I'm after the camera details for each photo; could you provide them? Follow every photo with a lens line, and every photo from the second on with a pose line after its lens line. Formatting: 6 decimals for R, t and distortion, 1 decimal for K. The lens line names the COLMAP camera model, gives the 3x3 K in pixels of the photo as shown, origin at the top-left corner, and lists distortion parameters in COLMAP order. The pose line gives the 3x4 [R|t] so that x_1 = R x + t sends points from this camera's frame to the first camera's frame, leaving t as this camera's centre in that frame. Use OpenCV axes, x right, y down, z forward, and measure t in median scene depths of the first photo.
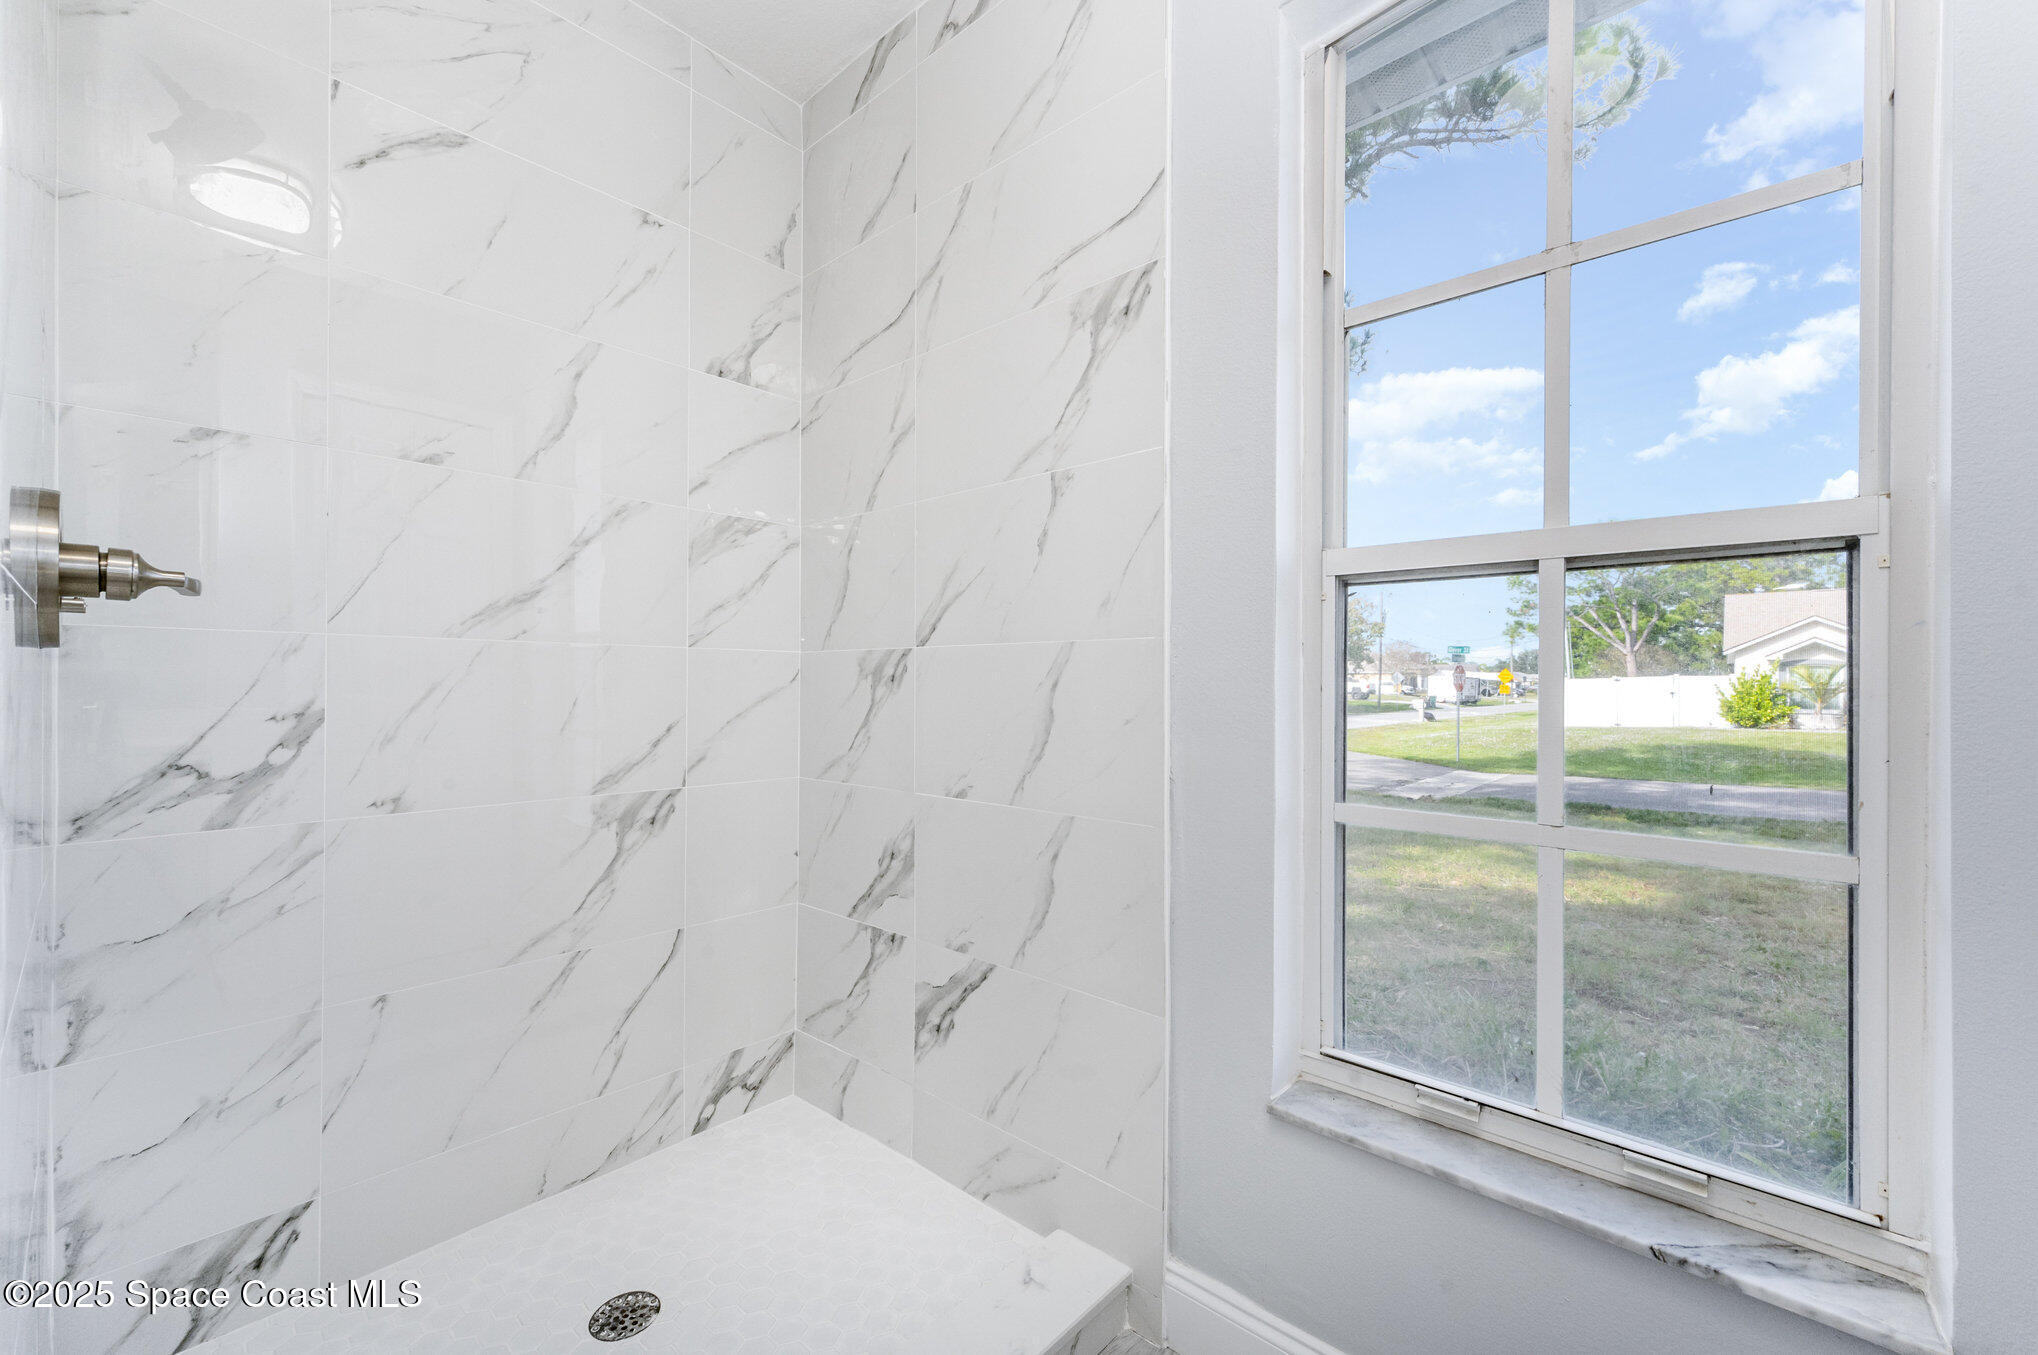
lens RADIAL K [[823.8, 0, 1012.3], [0, 823.8, 677.8], [0, 0, 1]] dist [0.001069, 0.000401]
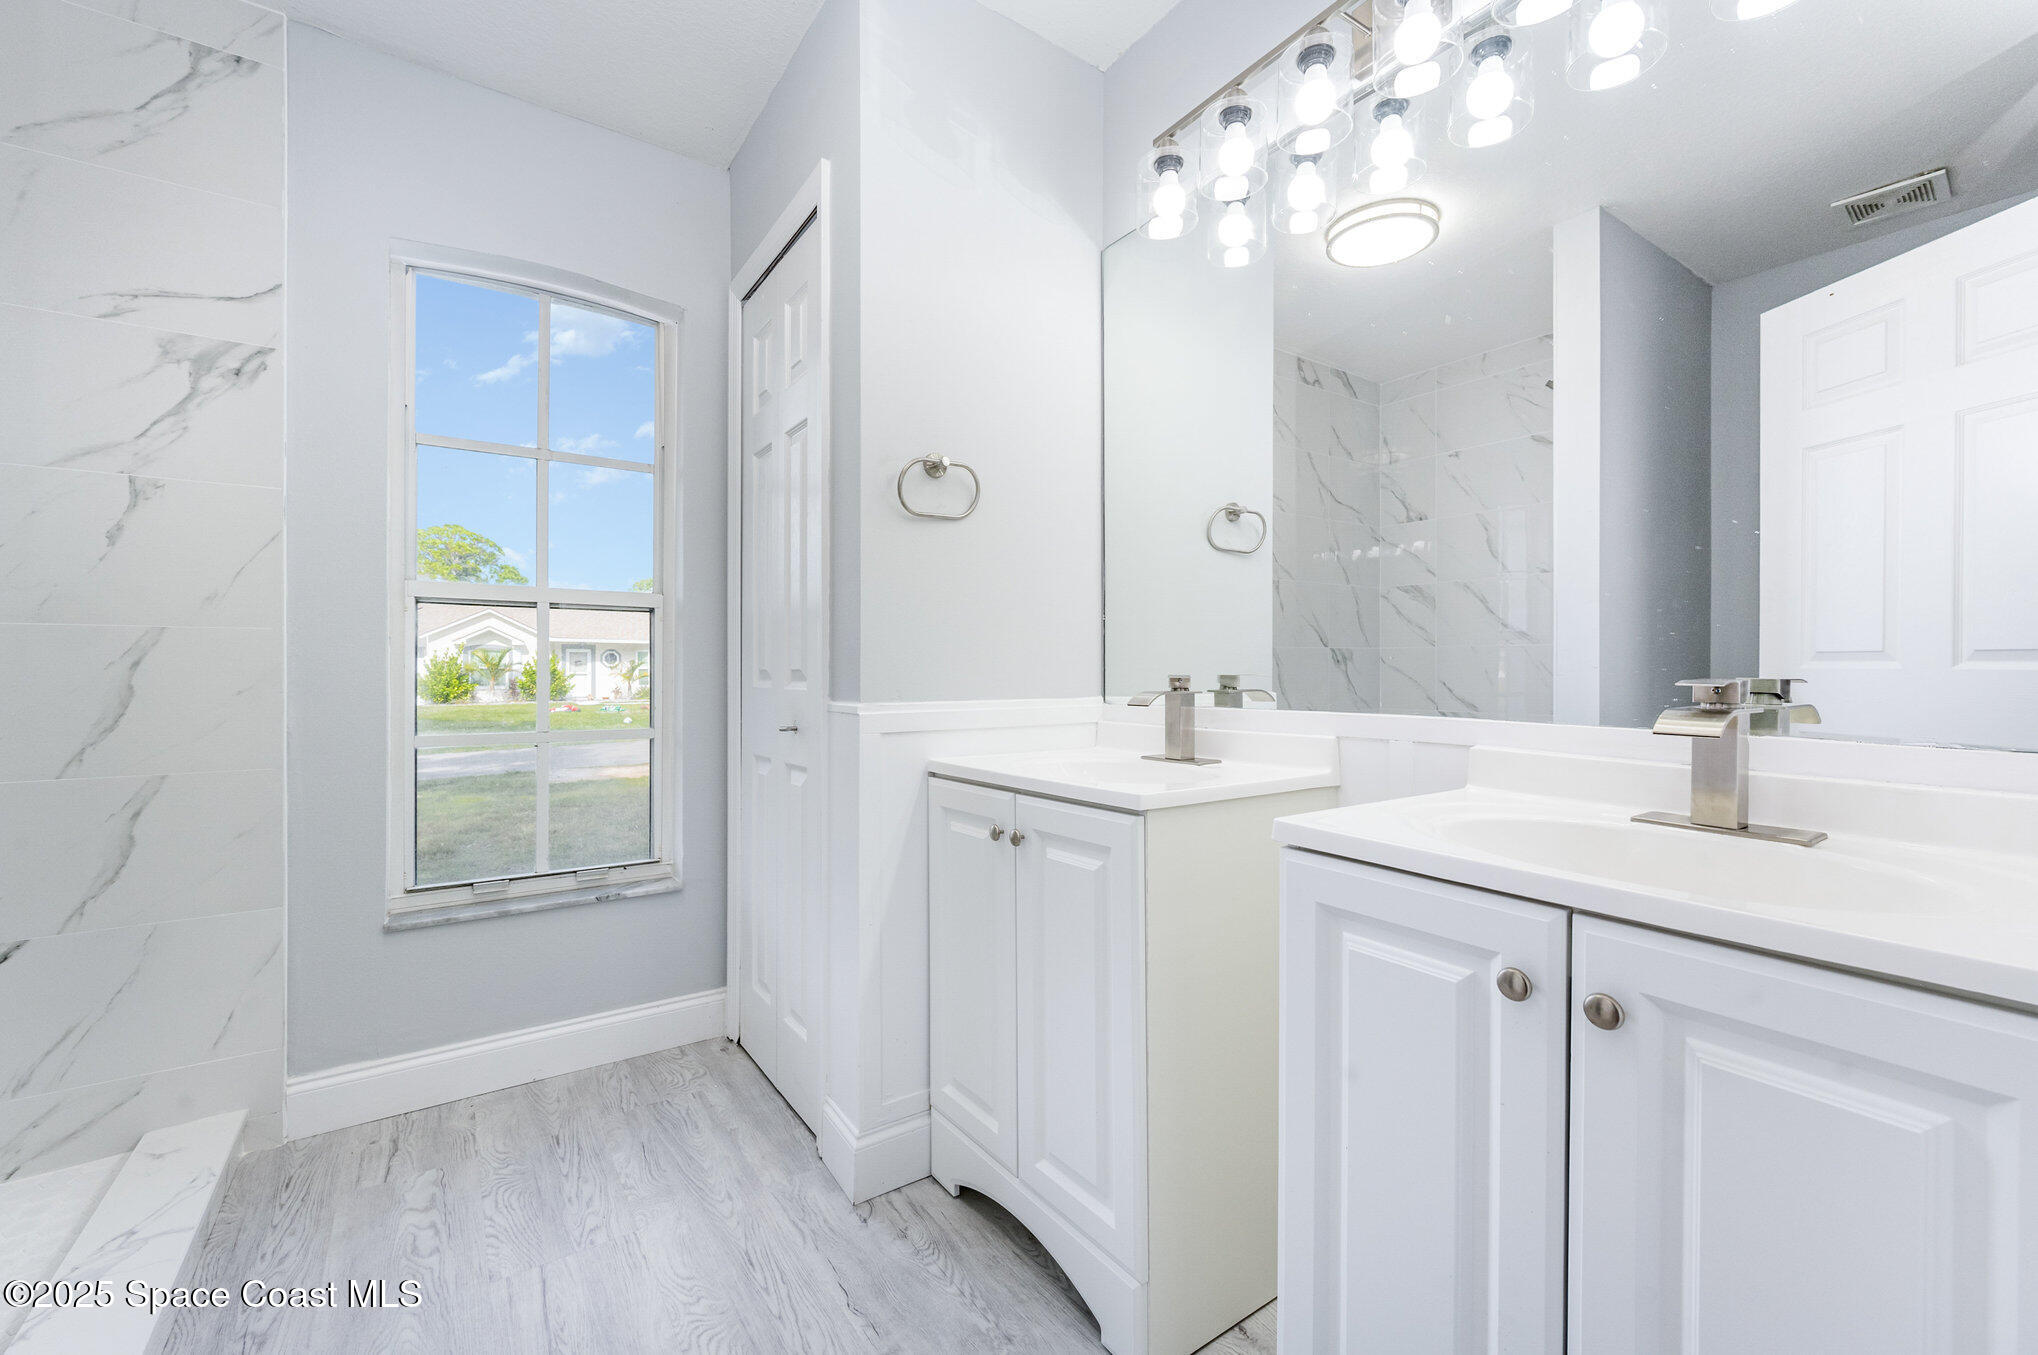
lens RADIAL K [[823.8, 0, 1017.2], [0, 823.8, 672.1], [0, 0, 1]] dist [0.001069, 0.000401]
pose [[0.218714, -0.008684, 0.975750, -0.784834], [-0.006770, 0.999923, 0.010417, -0.000200], [-0.975765, -0.008885, 0.218639, -0.432763]]
